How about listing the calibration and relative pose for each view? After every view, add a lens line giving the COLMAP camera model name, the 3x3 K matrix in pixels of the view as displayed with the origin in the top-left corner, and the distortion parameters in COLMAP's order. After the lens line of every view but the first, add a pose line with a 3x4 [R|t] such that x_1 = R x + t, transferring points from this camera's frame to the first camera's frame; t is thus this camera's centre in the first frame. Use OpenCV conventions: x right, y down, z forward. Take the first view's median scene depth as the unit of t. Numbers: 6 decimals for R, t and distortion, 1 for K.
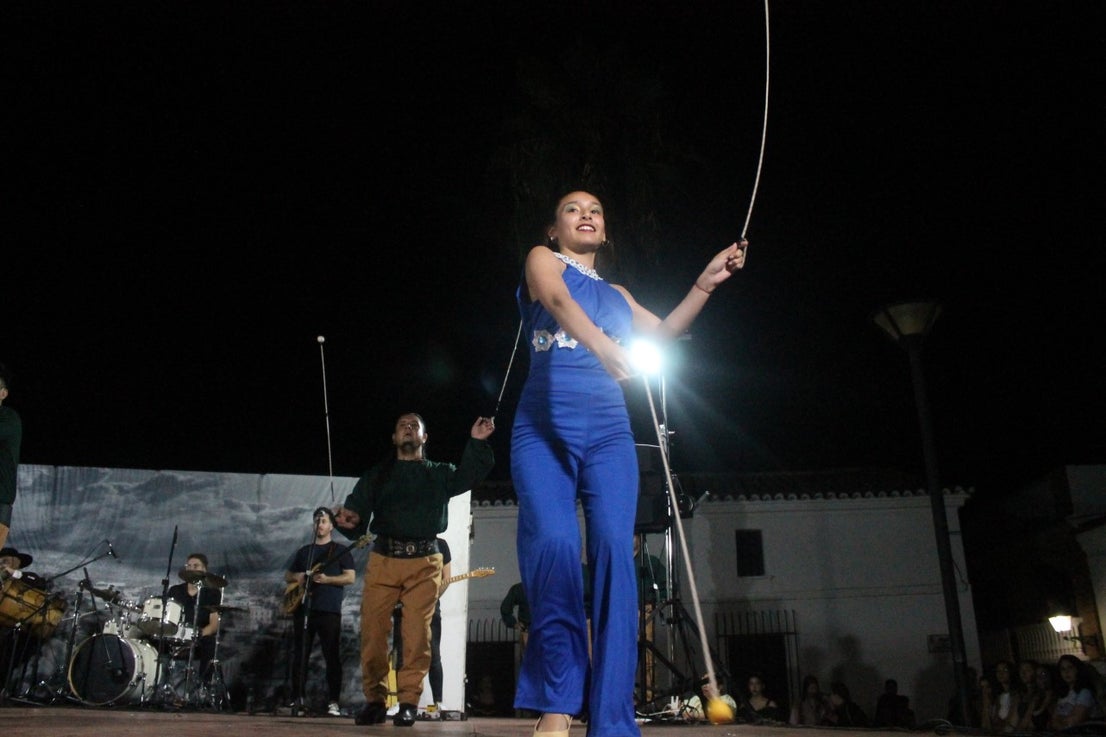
lens RADIAL K [[961.4, 0, 553.0], [0, 961.4, 368.5], [0, 0, 1]] dist [-0.175098, 0.176841]
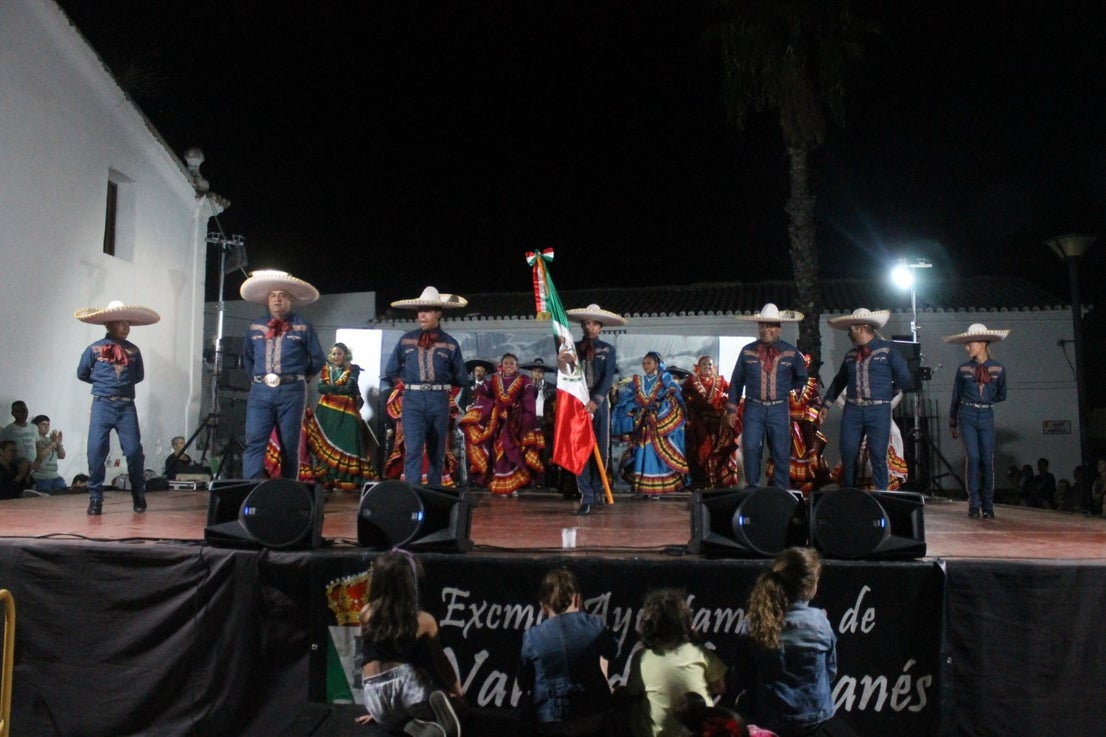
lens RADIAL K [[961.4, 0, 553.0], [0, 961.4, 368.5], [0, 0, 1]] dist [-0.175098, 0.176841]
pose [[0.995736, -0.002822, -0.092200, -0.271371], [0.026128, 0.967225, 0.252571, -0.221428], [0.088466, -0.253903, 0.963175, -0.476711]]
